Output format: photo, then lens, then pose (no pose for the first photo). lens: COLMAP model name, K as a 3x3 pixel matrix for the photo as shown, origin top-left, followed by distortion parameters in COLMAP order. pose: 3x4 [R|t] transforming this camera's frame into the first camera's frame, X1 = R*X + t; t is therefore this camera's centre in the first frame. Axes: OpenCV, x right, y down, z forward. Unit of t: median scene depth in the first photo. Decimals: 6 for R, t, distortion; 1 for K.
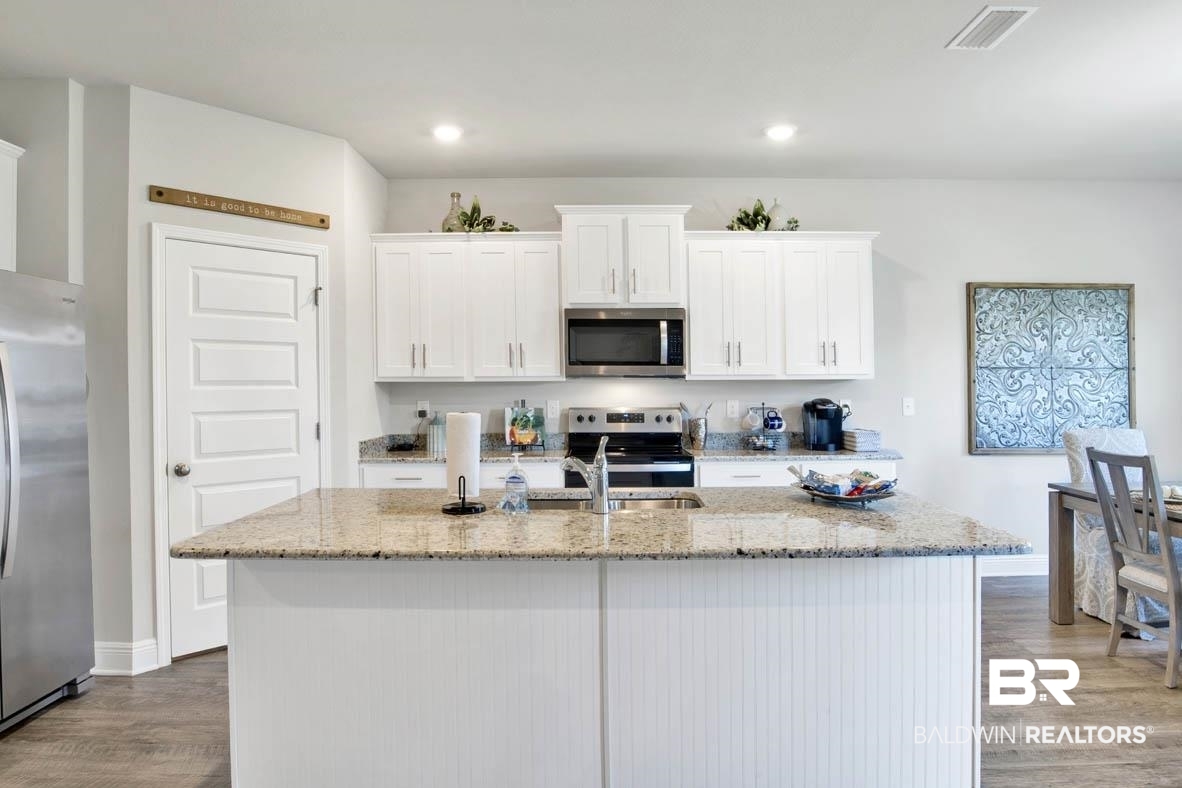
lens RADIAL K [[730.7, 0, 598.9], [0, 730.7, 383.1], [0, 0, 1]] dist [-0.051064, 0.005833]
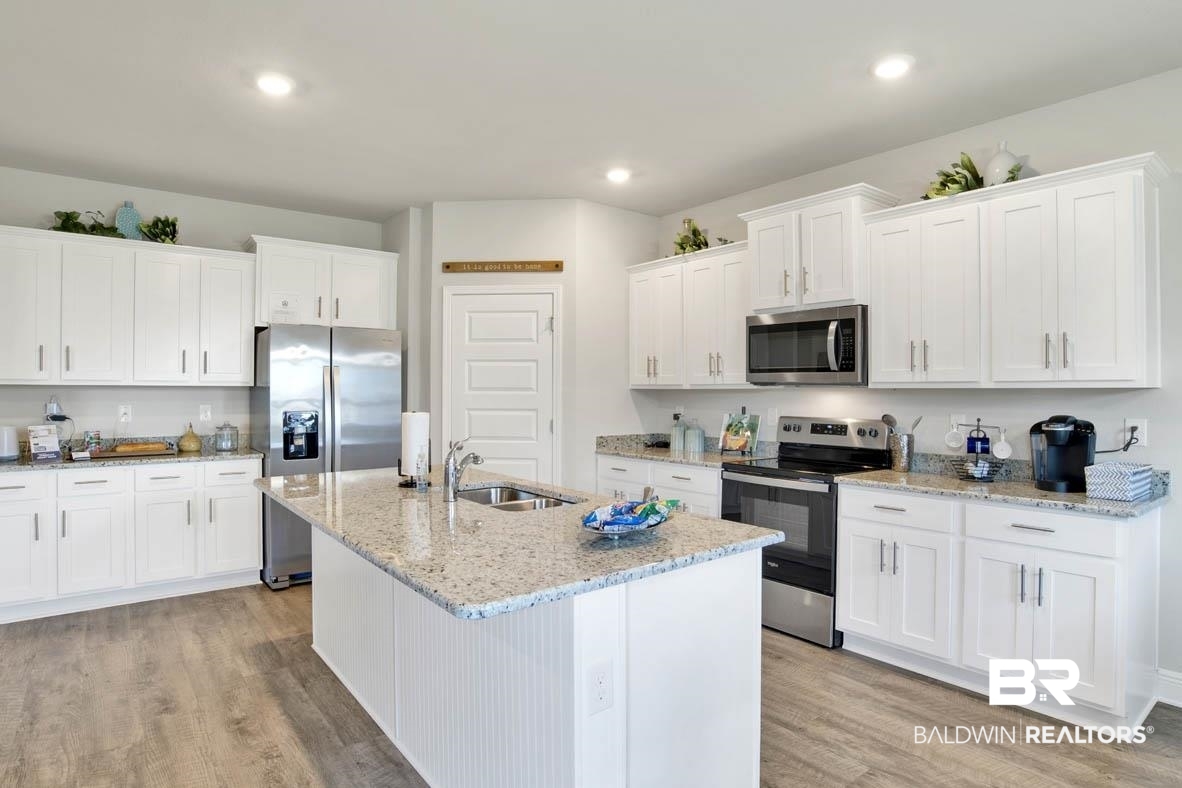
lens RADIAL K [[666.4, 0, 588.2], [0, 666.4, 399.1], [0, 0, 1]] dist [-0.042079, 0.000122]
pose [[0.611212, 0.016165, -0.791302, 0.531428], [-0.004744, 0.999848, 0.016761, -0.002764], [0.791453, -0.006490, 0.611196, 0.266366]]
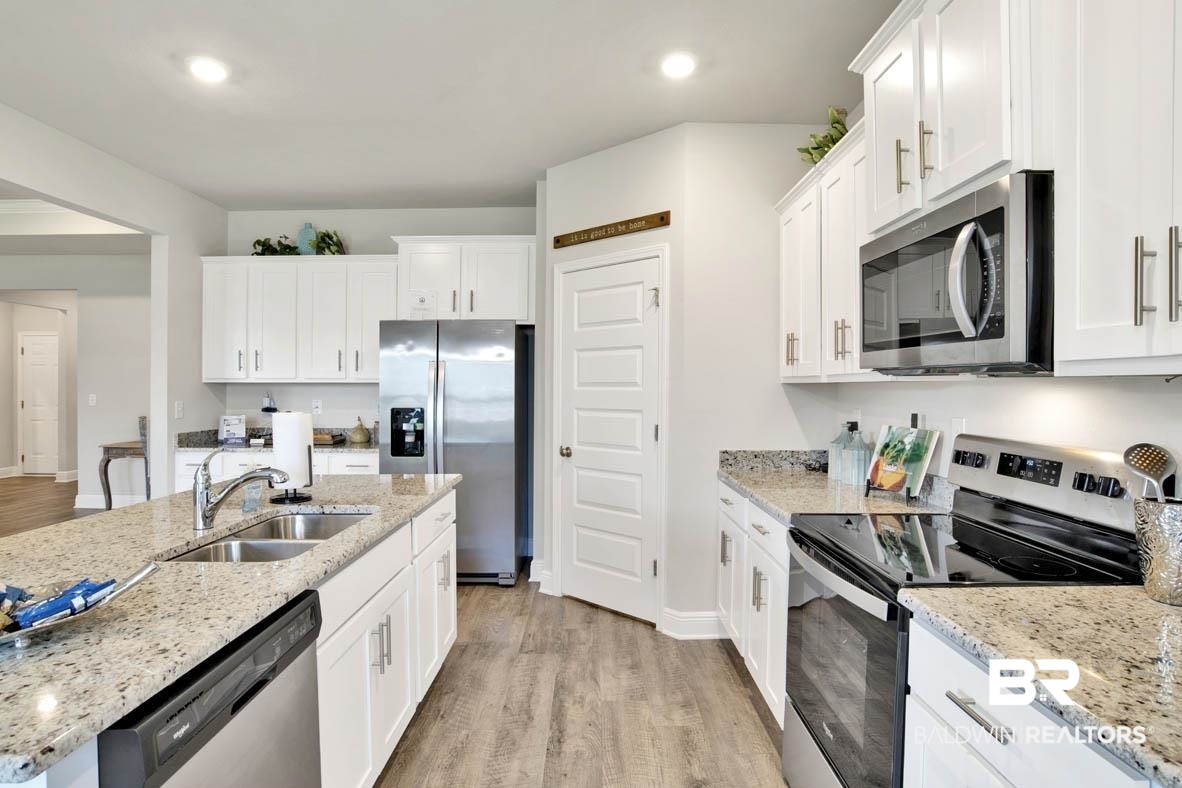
lens RADIAL K [[627.6, 0, 579.1], [0, 627.6, 398.3], [0, 0, 1]] dist [-0.054857, 0.006129]
pose [[-0.009822, 0.022665, -0.999695, 0.406642], [0.000593, 0.999743, 0.022660, -0.000527], [0.999952, -0.000370, -0.009833, 0.779438]]
